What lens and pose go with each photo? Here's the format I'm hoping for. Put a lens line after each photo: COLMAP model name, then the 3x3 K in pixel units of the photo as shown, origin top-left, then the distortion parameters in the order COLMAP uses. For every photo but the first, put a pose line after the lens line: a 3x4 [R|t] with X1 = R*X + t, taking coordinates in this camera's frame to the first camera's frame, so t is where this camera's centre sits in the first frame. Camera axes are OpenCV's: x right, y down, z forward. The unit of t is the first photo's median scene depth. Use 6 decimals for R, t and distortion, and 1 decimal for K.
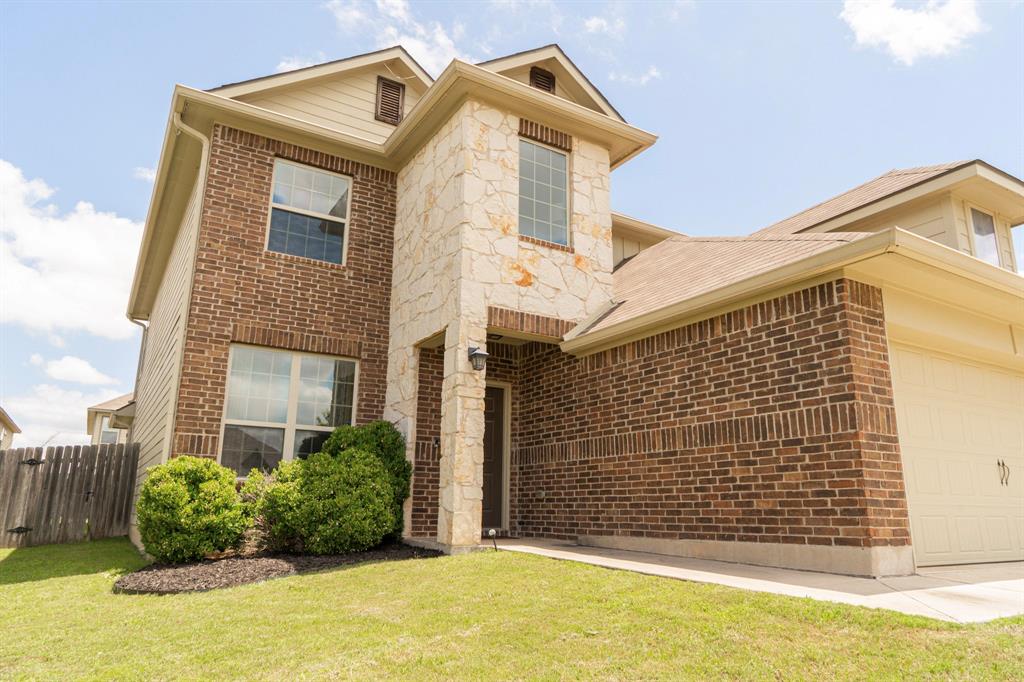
lens RADIAL K [[677.6, 0, 505.6], [0, 677.6, 342.3], [0, 0, 1]] dist [-0.024991, 0.004959]
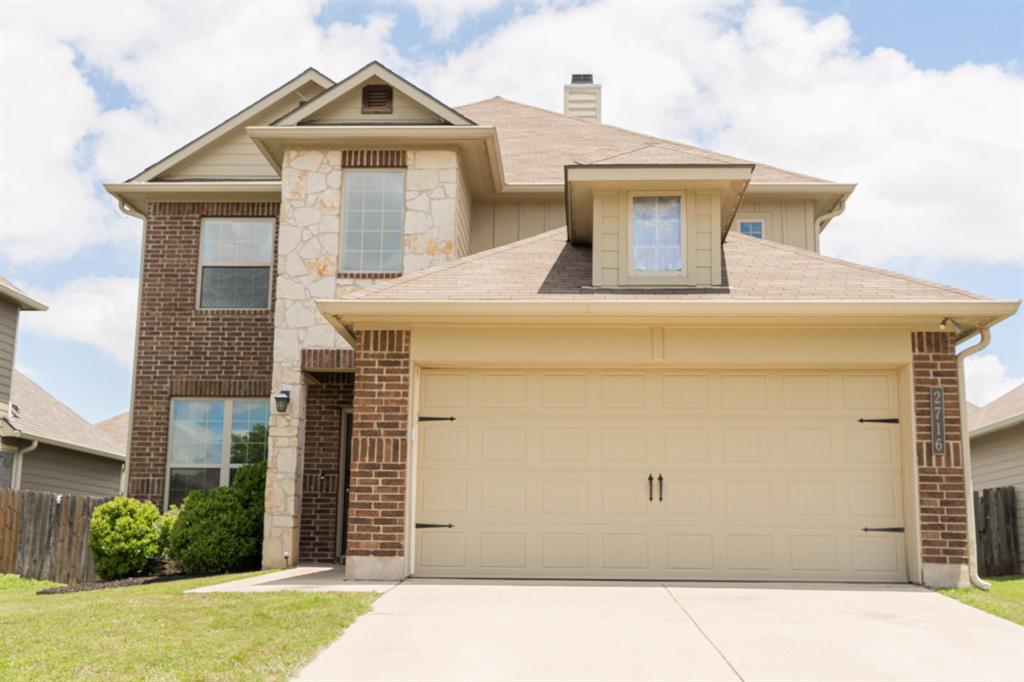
lens RADIAL K [[1186.5, 0, 513.4], [0, 1186.5, 334.3], [0, 0, 1]] dist [0.001716, 0.000000]
pose [[0.832937, -0.106816, -0.542960, 1.217121], [0.133707, 0.990969, 0.010163, -0.048804], [0.536971, -0.081062, 0.839697, -0.382451]]
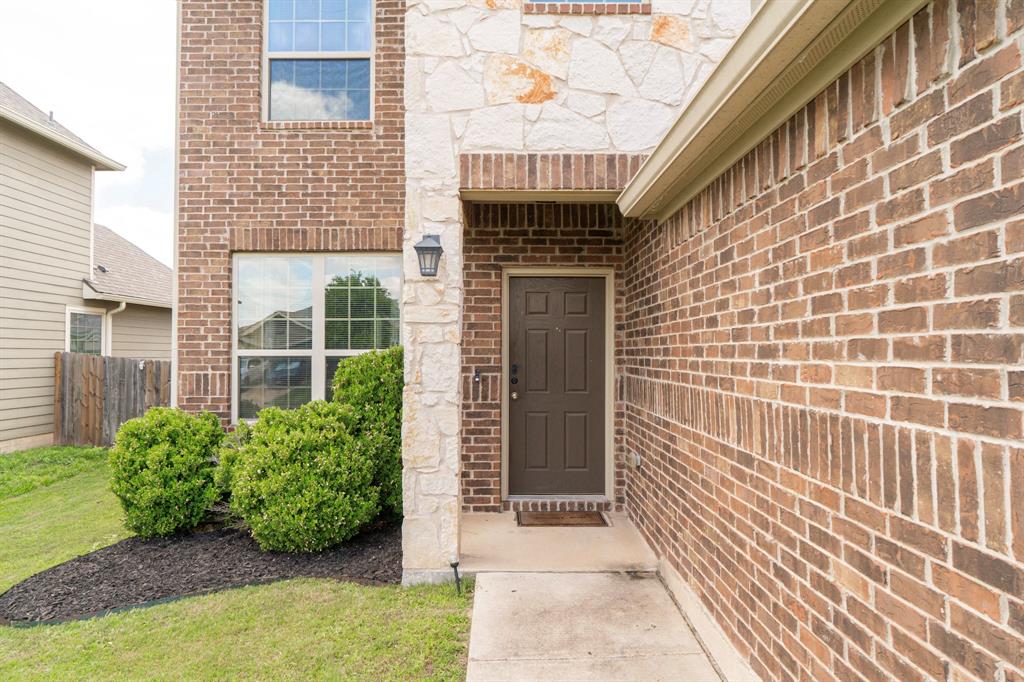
lens RADIAL K [[677.6, 0, 512.4], [0, 677.6, 338.3], [0, 0, 1]] dist [-0.024991, 0.004959]
pose [[0.859444, -0.024040, -0.510665, 0.275534], [0.136167, 0.973574, 0.183335, -0.002127], [0.492763, -0.227102, 0.840006, 0.494673]]
